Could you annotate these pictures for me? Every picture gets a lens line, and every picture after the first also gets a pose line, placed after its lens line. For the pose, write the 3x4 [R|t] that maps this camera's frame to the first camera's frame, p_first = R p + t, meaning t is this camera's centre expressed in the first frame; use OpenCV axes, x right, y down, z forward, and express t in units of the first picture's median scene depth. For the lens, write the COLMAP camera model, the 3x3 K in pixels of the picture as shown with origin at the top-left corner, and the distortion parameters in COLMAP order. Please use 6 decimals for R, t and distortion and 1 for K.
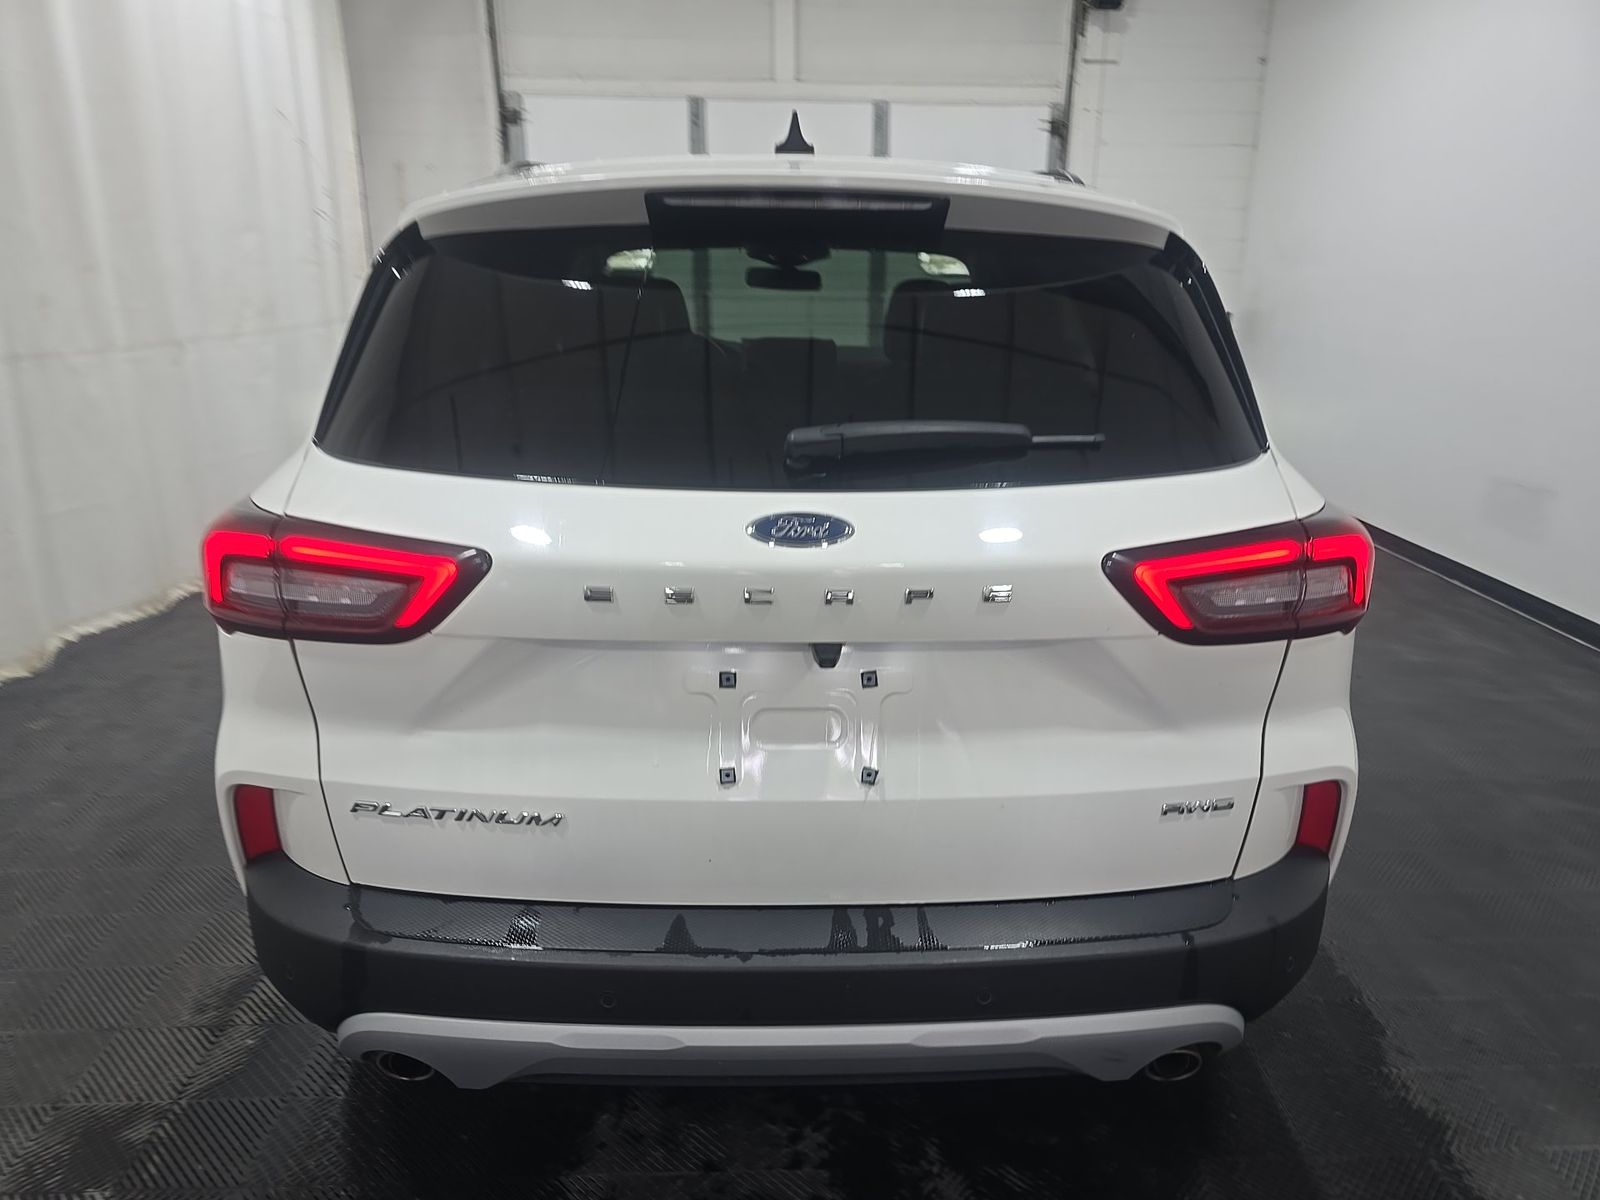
lens RADIAL K [[1090.6, 0, 800.0], [0, 1090.6, 600.0], [0, 0, 1]] dist [0.011878, -0.001649]
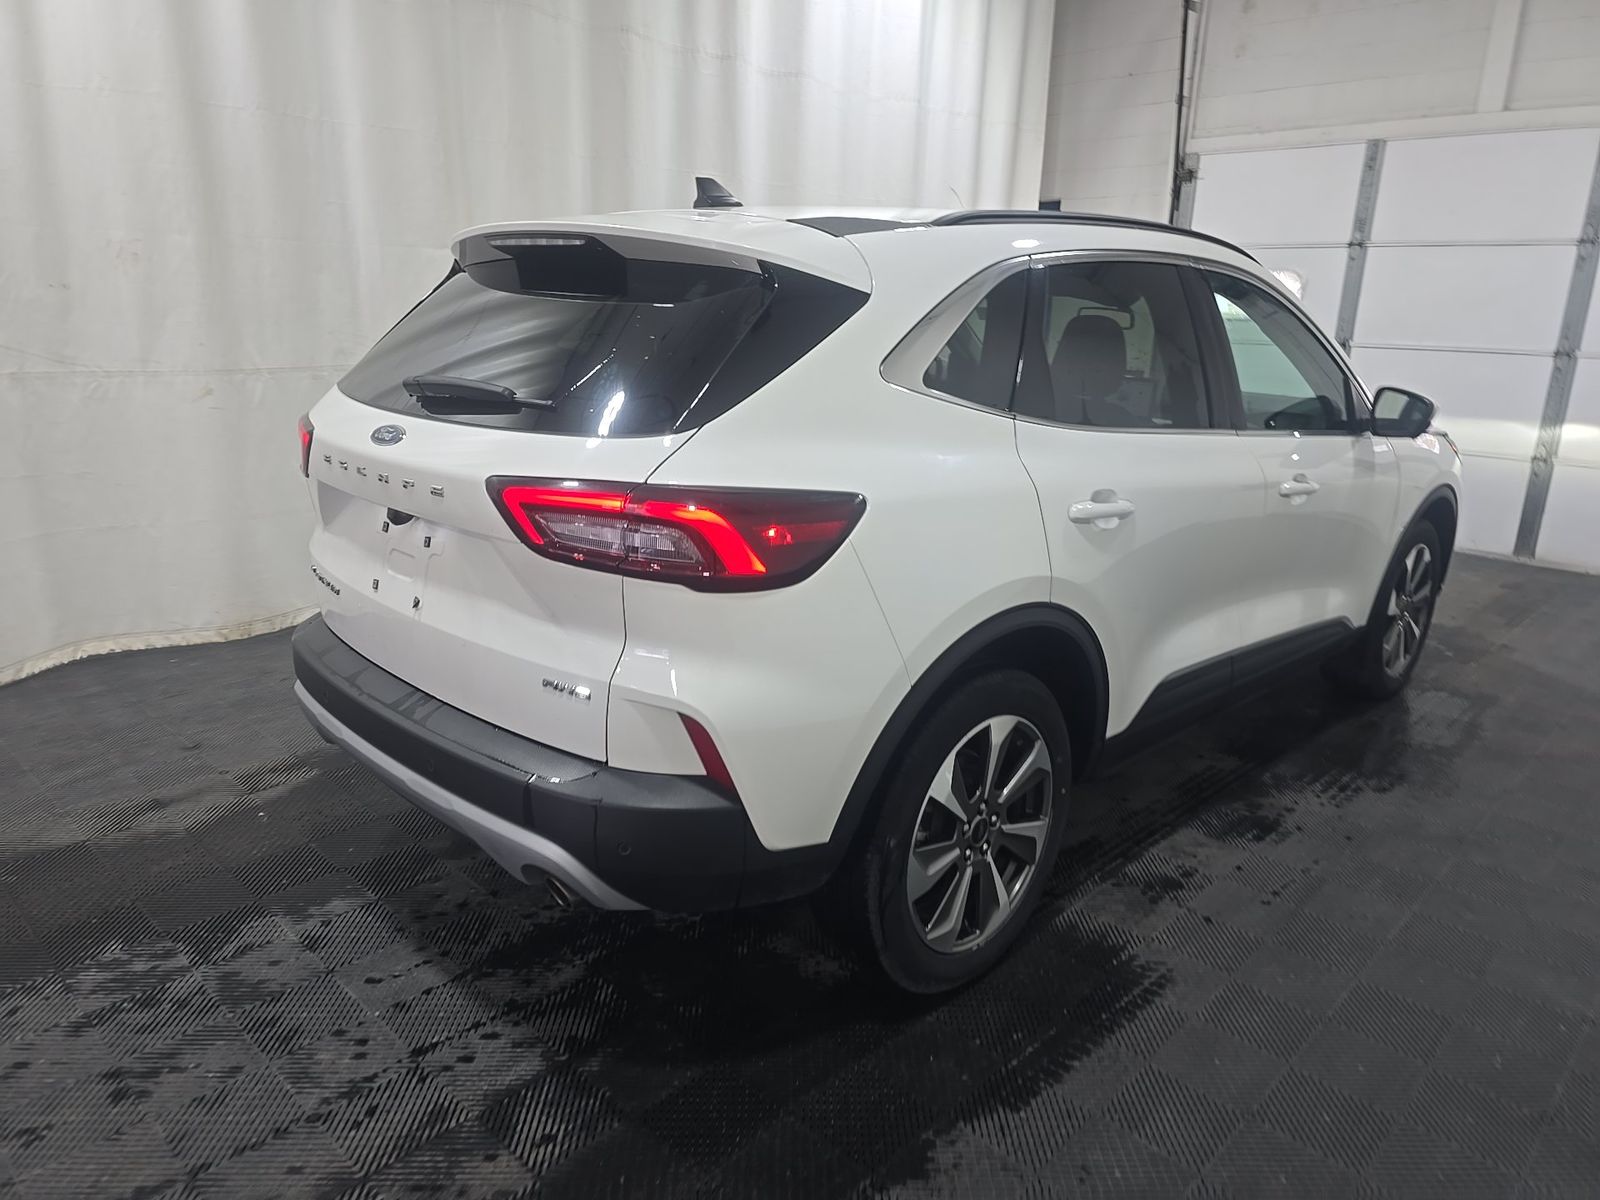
lens RADIAL K [[1053.3, 0, 836.5], [0, 1053.3, 594.5], [0, 0, 1]] dist [0.024944, -0.003994]
pose [[0.701537, 0.200821, -0.683752, 0.289225], [-0.230405, 0.971858, 0.049041, -0.012008], [0.674359, 0.123136, 0.728064, 0.057023]]
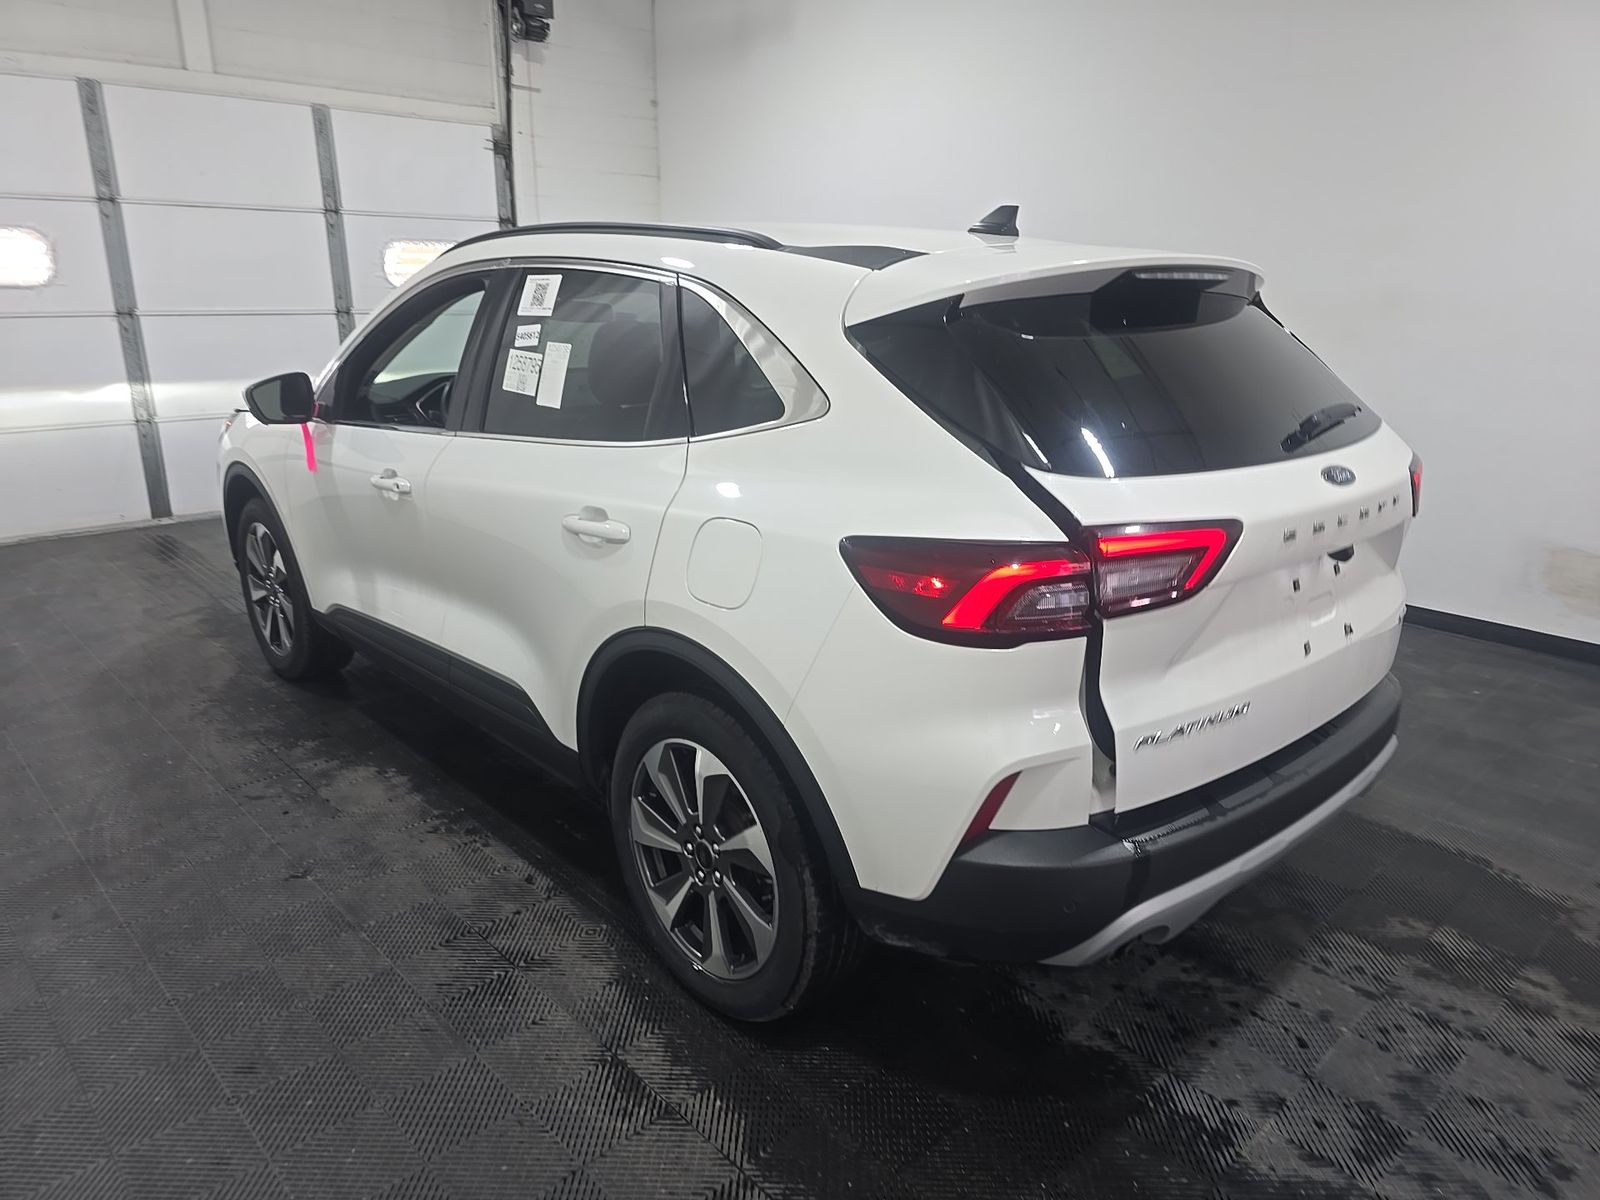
lens RADIAL K [[1076.2, 0, 822.9], [0, 1076.2, 606.1], [0, 0, 1]] dist [0.012842, -0.020350]
pose [[0.756136, -0.190293, 0.626136, -0.261082], [0.188911, 0.979527, 0.069561, -0.021586], [-0.626555, 0.065686, 0.776604, 0.047584]]
